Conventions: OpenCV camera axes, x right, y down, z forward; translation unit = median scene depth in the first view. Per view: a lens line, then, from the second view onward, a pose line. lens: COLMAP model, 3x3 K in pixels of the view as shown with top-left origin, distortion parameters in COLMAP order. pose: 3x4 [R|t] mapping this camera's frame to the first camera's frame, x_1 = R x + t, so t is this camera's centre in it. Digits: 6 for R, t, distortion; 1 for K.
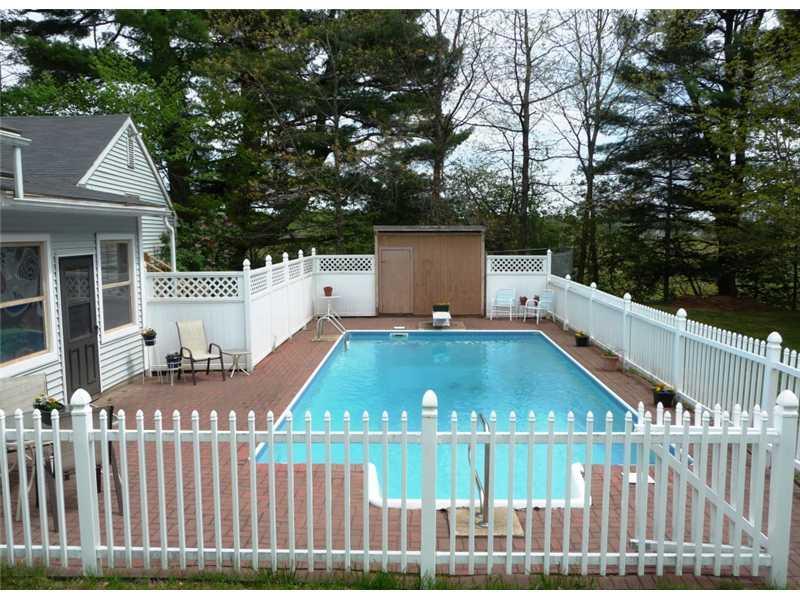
lens RADIAL K [[678.9, 0, 402.2], [0, 678.9, 303.2], [0, 0, 1]] dist [-0.029934, -0.002812]
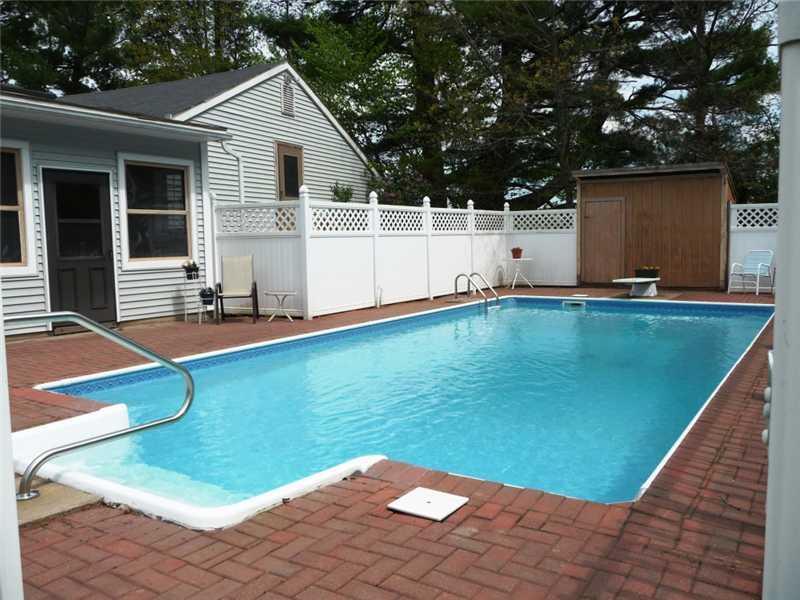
lens RADIAL K [[678.9, 0, 398.9], [0, 678.9, 299.9], [0, 0, 1]] dist [-0.029934, -0.002812]
pose [[0.854568, 0.036763, -0.518037, 0.283327], [-0.043154, 0.999068, -0.000288, 0.065243], [0.517544, 0.022602, 0.855358, 0.305371]]
